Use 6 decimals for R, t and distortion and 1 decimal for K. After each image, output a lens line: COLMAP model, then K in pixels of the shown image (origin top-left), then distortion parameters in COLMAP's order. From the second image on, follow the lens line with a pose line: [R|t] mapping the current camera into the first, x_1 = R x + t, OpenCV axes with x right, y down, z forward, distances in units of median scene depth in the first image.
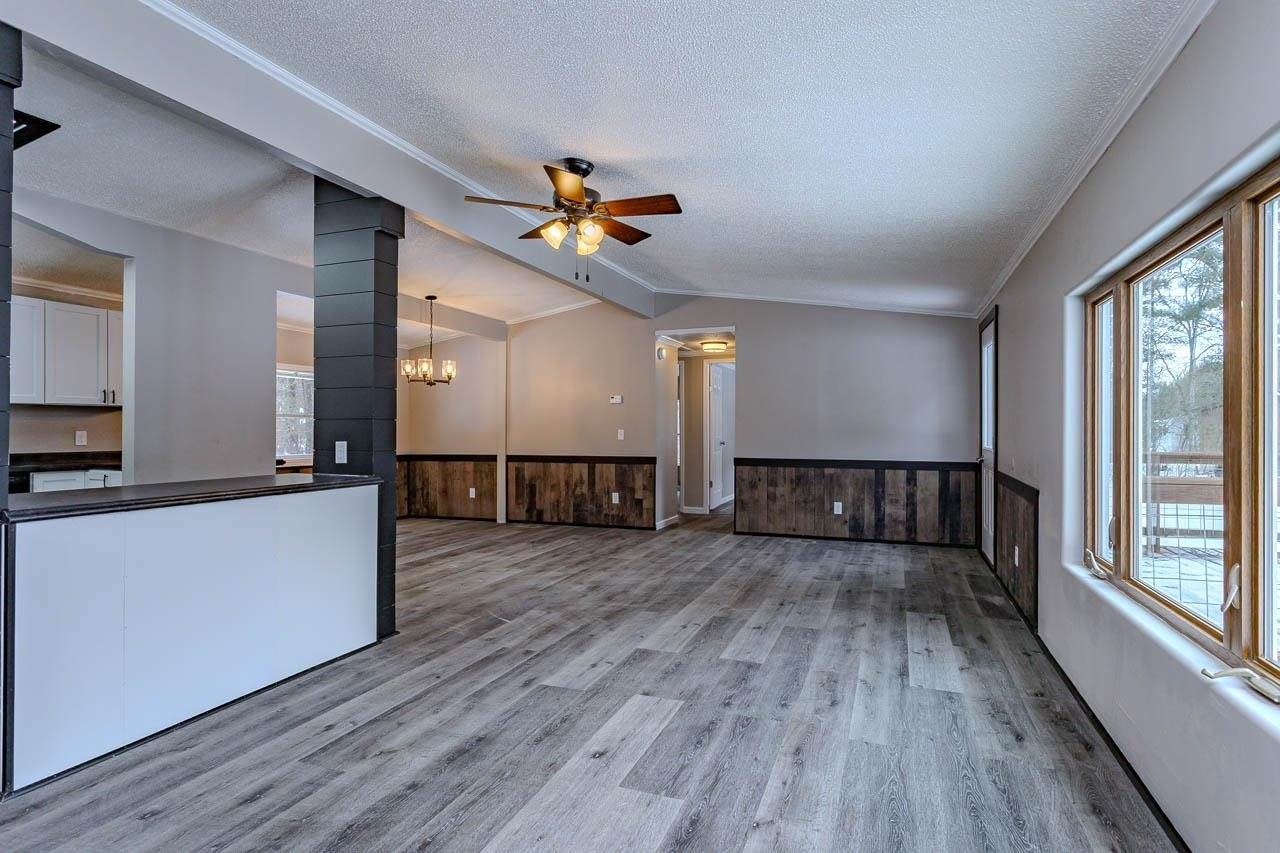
lens RADIAL K [[612.7, 0, 640.0], [0, 612.7, 426.5], [0, 0, 1]] dist [0.002849, 0.001483]
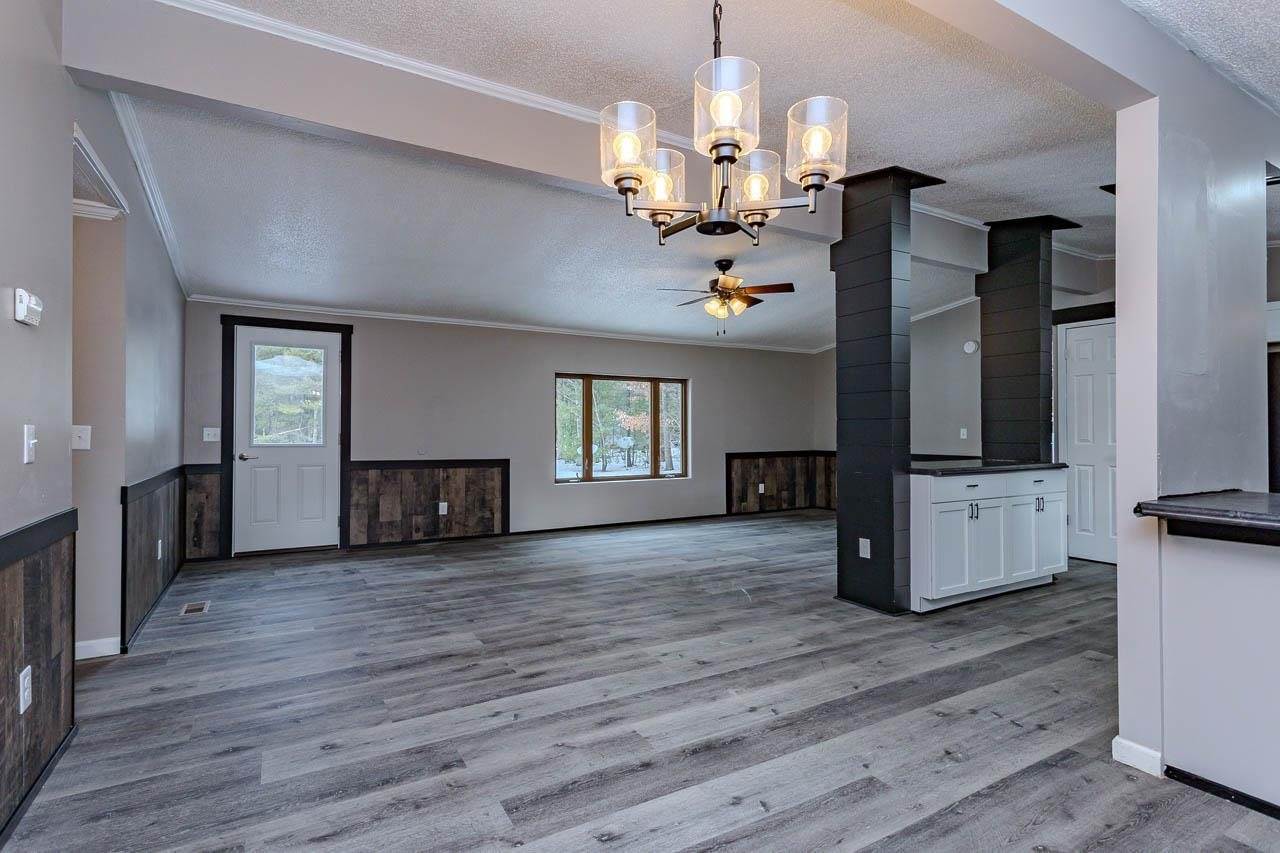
lens RADIAL K [[612.7, 0, 640.0], [0, 612.7, 426.5], [0, 0, 1]] dist [0.002849, 0.001483]
pose [[-0.784252, 0.003990, 0.620430, -0.816705], [-0.000552, 0.999974, -0.007128, 0.017405], [-0.620442, -0.005933, -0.784230, 2.118662]]
